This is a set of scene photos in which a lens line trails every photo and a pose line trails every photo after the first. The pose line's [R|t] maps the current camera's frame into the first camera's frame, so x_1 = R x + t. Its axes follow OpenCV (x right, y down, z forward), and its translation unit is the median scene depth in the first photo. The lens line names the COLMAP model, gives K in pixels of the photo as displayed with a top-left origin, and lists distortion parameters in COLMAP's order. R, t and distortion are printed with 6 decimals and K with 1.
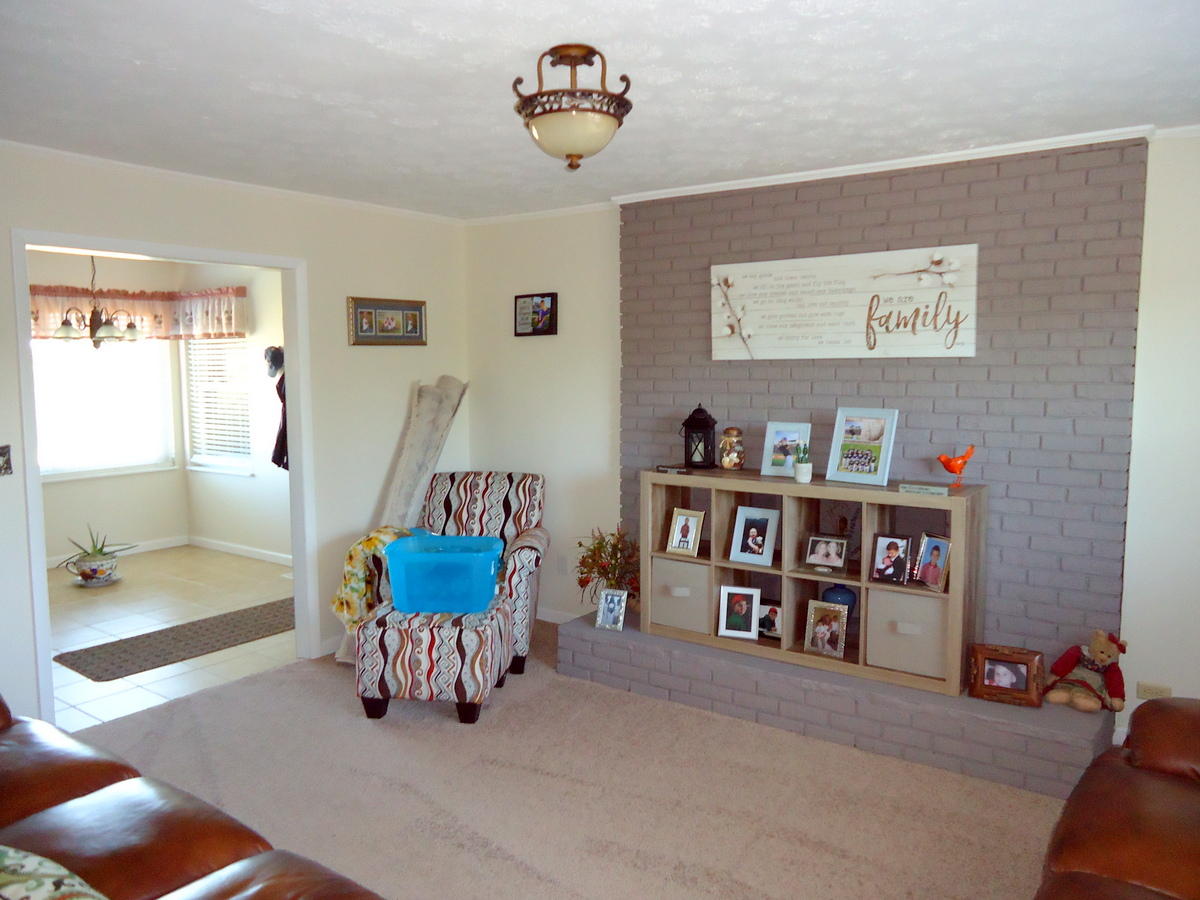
lens RADIAL K [[883.5, 0, 601.7], [0, 883.5, 450.1], [0, 0, 1]] dist [-0.013227, 0.002183]
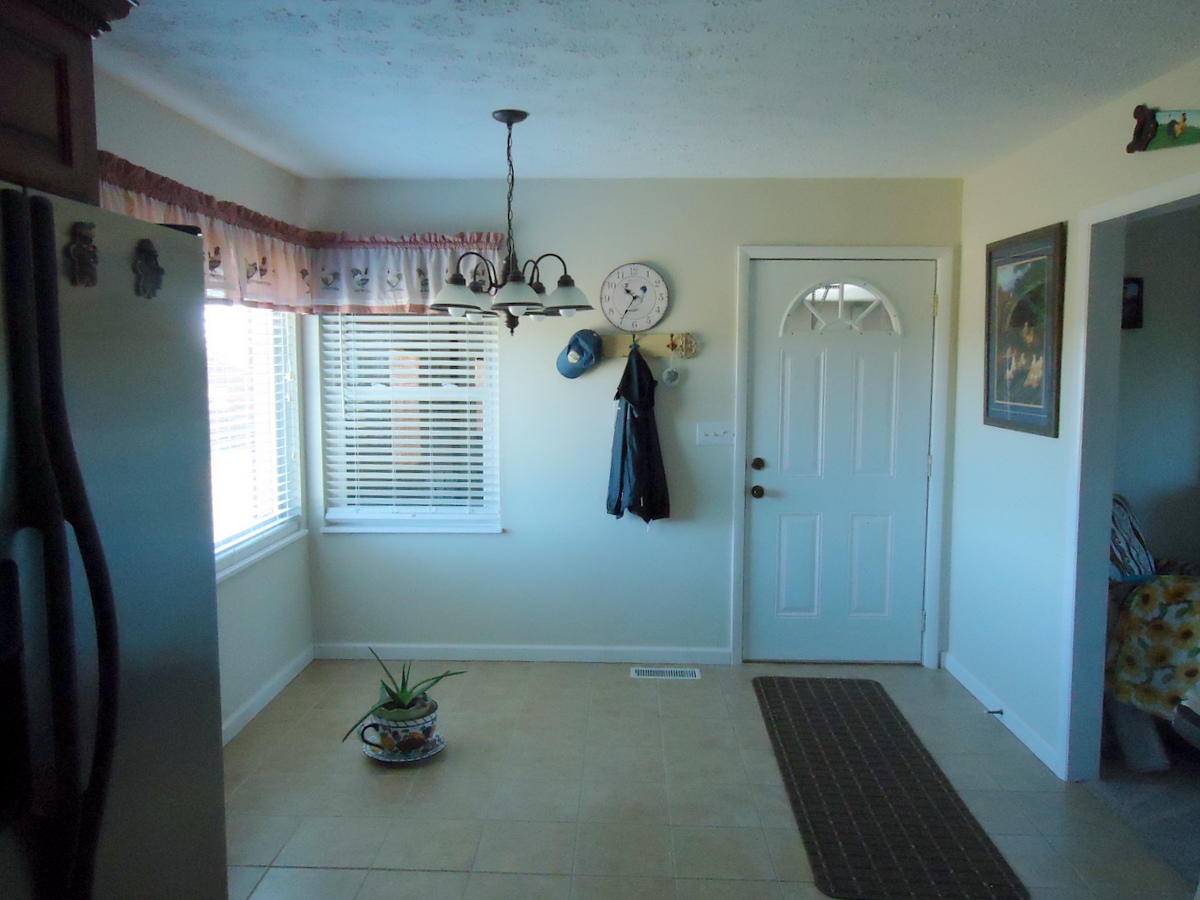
lens RADIAL K [[883.5, 0, 602.1], [0, 883.5, 447.9], [0, 0, 1]] dist [-0.013227, 0.002183]
pose [[0.825960, -0.052328, 0.561295, -1.108902], [0.048957, 0.998579, 0.021052, -0.067063], [-0.561599, 0.010091, 0.827348, 0.688474]]
